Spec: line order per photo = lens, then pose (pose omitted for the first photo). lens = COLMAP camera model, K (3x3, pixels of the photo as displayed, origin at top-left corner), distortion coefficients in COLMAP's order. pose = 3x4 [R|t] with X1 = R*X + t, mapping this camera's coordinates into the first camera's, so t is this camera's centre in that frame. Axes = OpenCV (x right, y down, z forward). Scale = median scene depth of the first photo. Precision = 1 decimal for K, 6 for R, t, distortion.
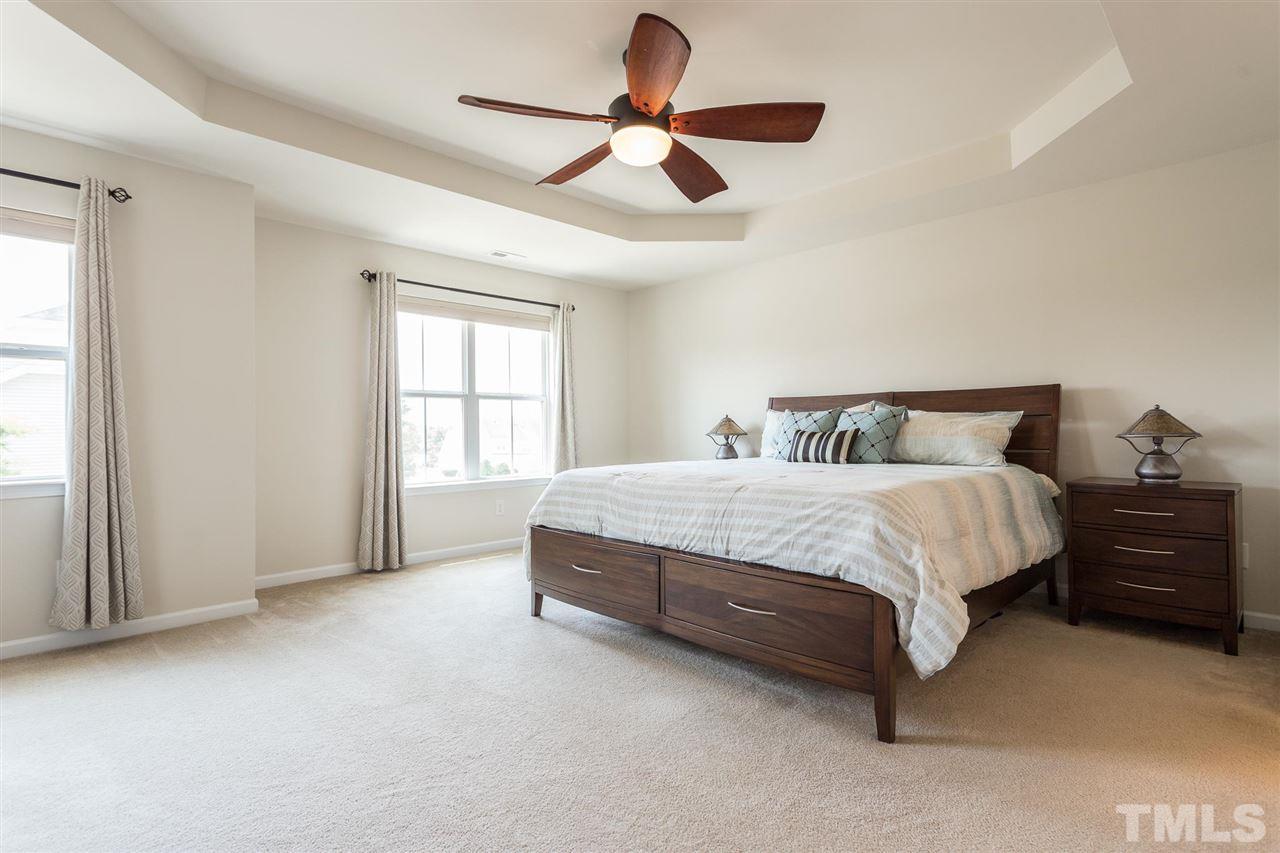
lens RADIAL K [[613.1, 0, 632.7], [0, 613.1, 431.7], [0, 0, 1]] dist [-0.000526, 0.001792]
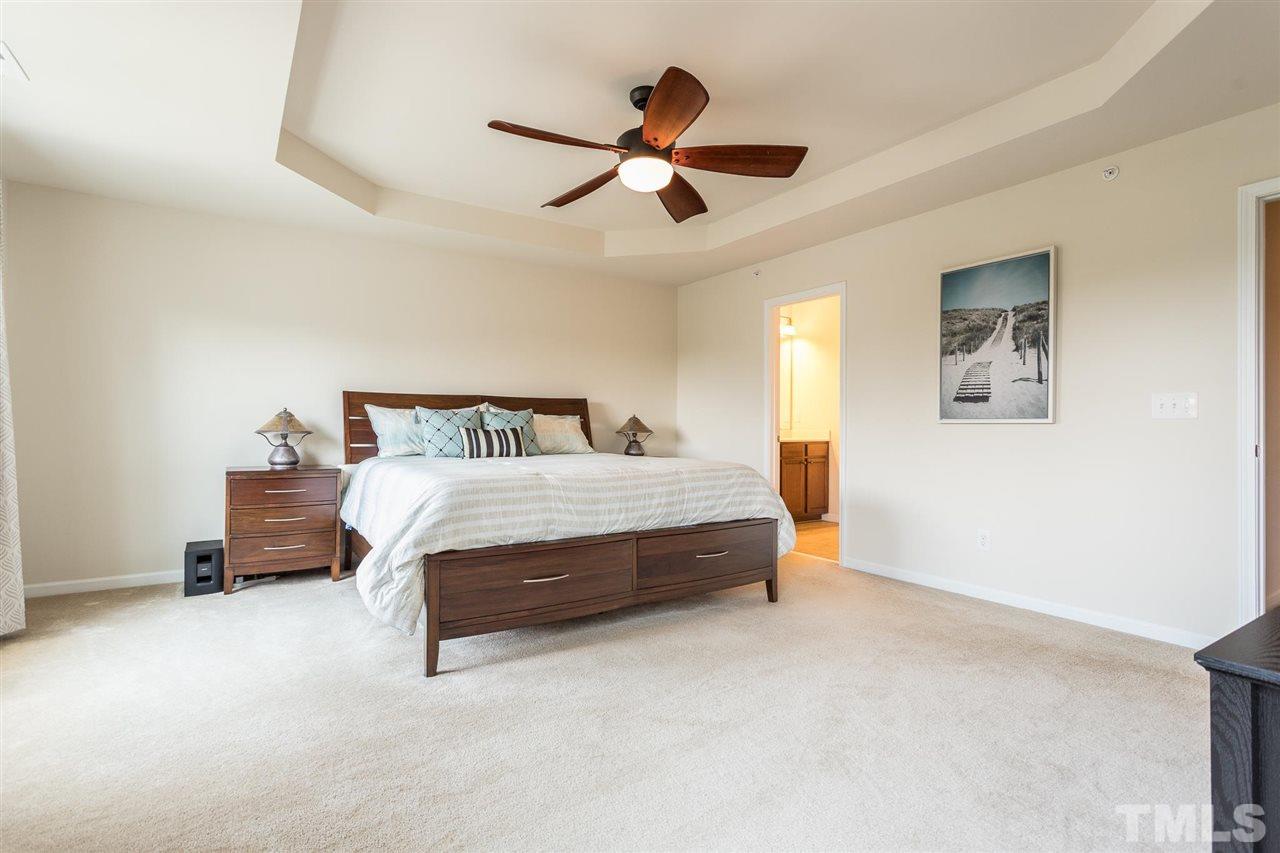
lens RADIAL K [[613.1, 0, 633.6], [0, 613.1, 423.8], [0, 0, 1]] dist [-0.000526, 0.001792]
pose [[0.200977, 0.010465, 0.979540, -0.935863], [-0.006444, 0.999935, -0.009361, 0.000513], [-0.979575, -0.004430, 0.201032, 0.678740]]
